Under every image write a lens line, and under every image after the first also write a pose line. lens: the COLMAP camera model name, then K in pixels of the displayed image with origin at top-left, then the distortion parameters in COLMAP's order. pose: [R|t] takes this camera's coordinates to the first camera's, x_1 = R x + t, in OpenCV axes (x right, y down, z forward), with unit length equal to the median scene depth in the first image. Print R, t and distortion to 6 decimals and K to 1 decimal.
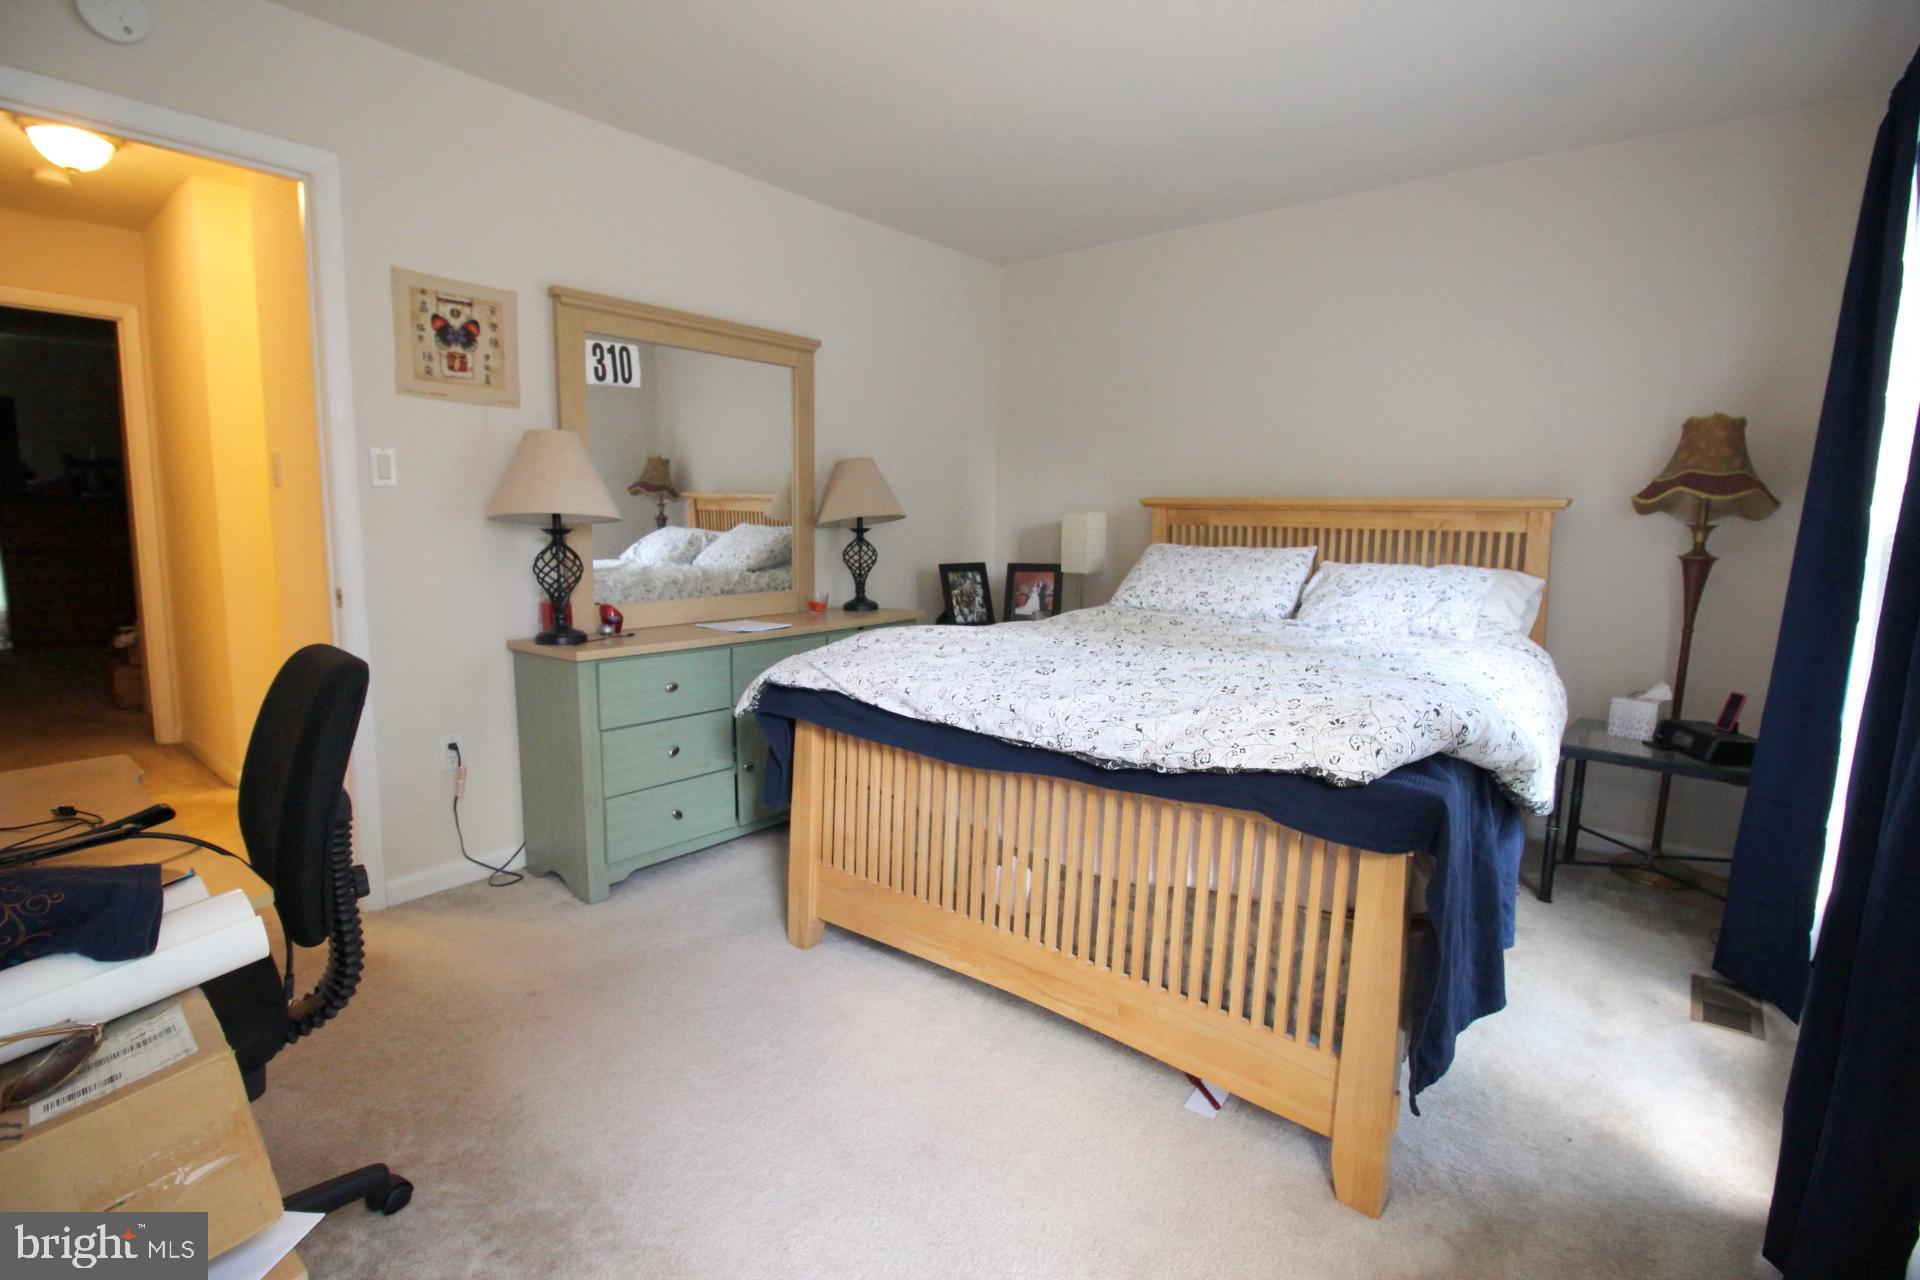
lens RADIAL K [[887.7, 0, 934.2], [0, 887.7, 641.3], [0, 0, 1]] dist [-0.002882, -0.000882]
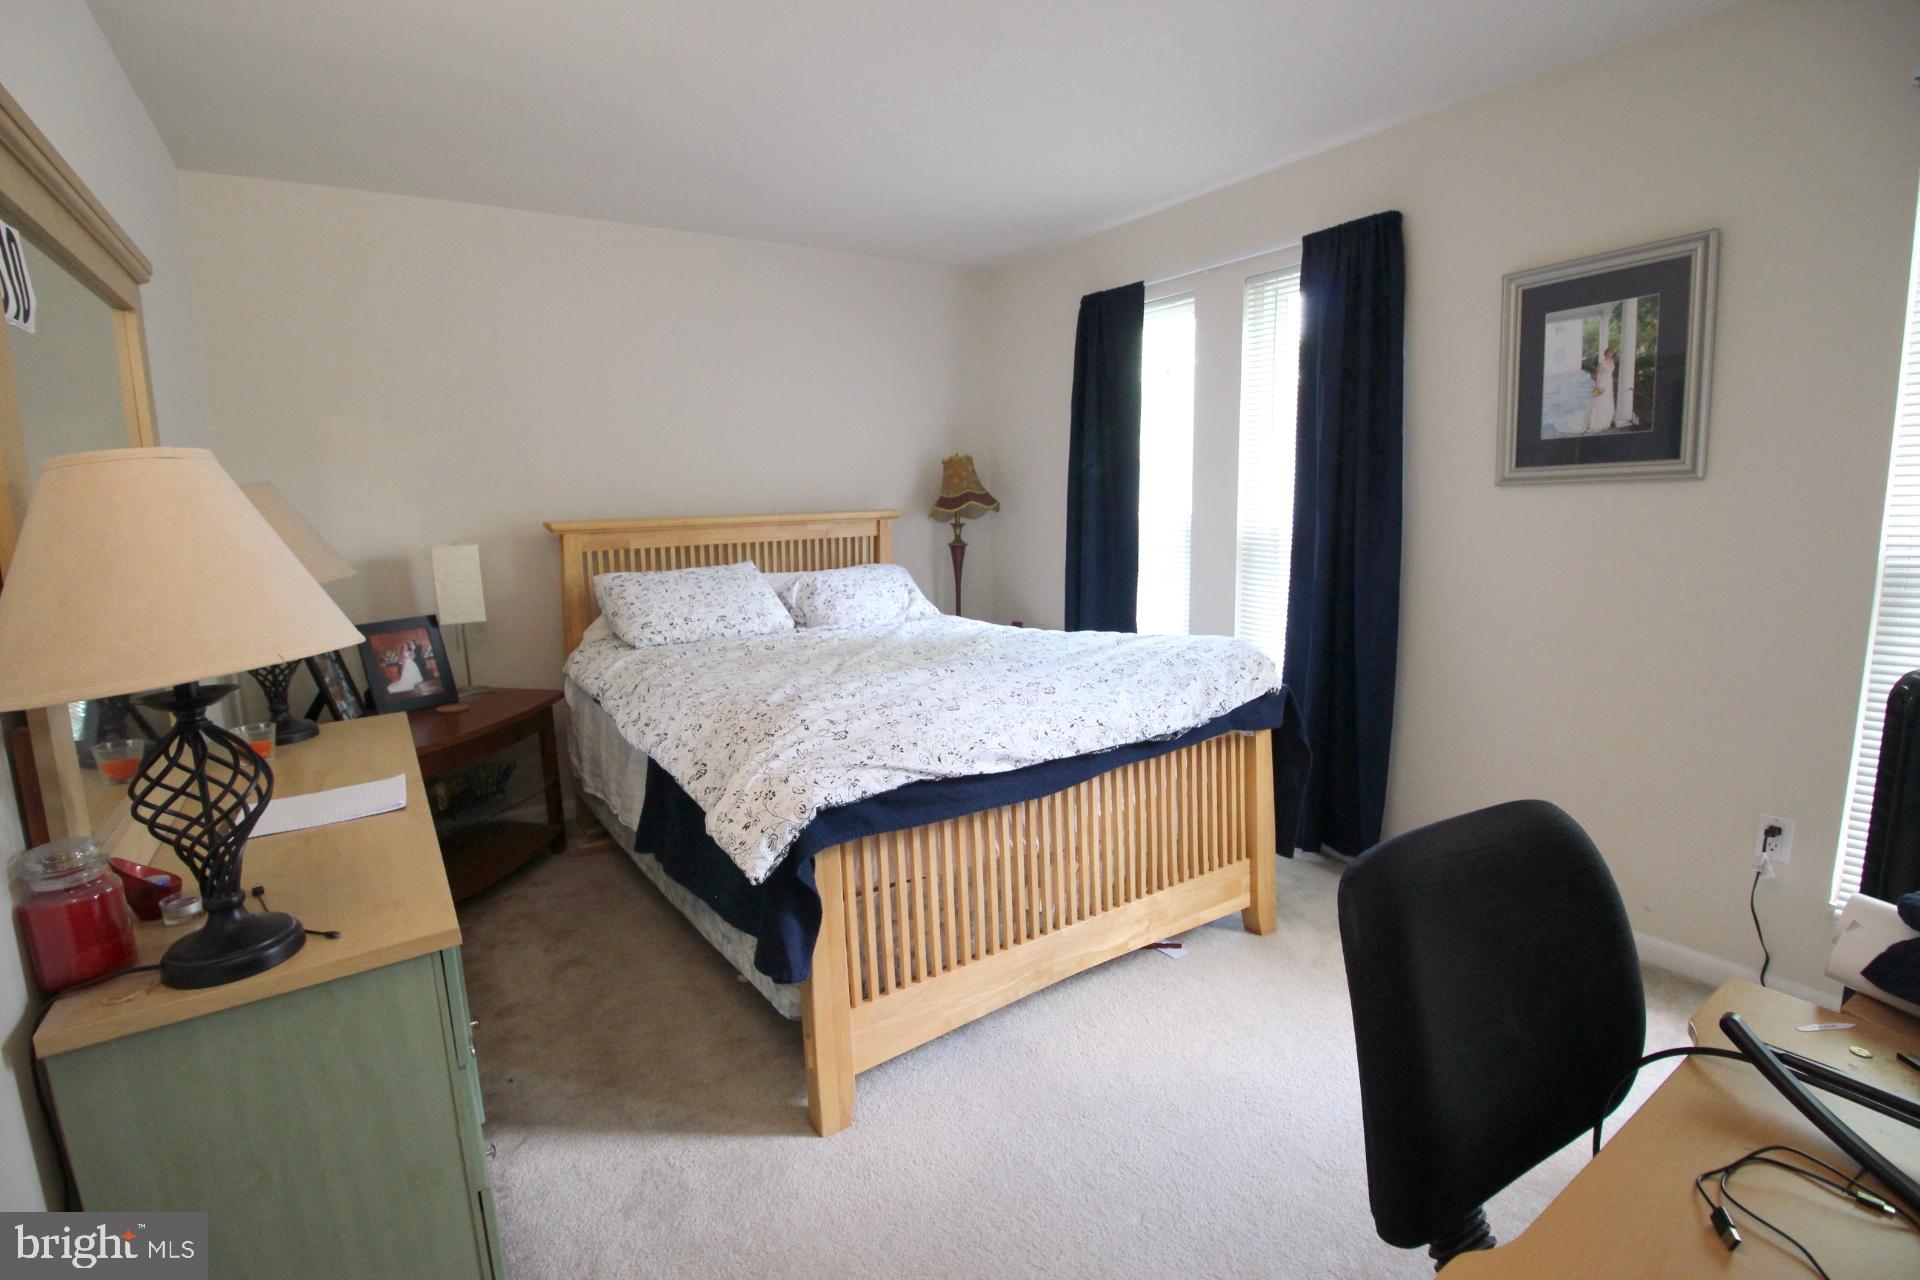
lens RADIAL K [[904.4, 0, 960.0], [0, 904.4, 640.0], [0, 0, 1]] dist [-0.017232, -0.000870]
pose [[0.280447, -0.176093, 0.943579, -1.499814], [0.166173, 0.977092, 0.132958, -0.307702], [-0.945376, 0.119509, 0.303284, 1.149487]]
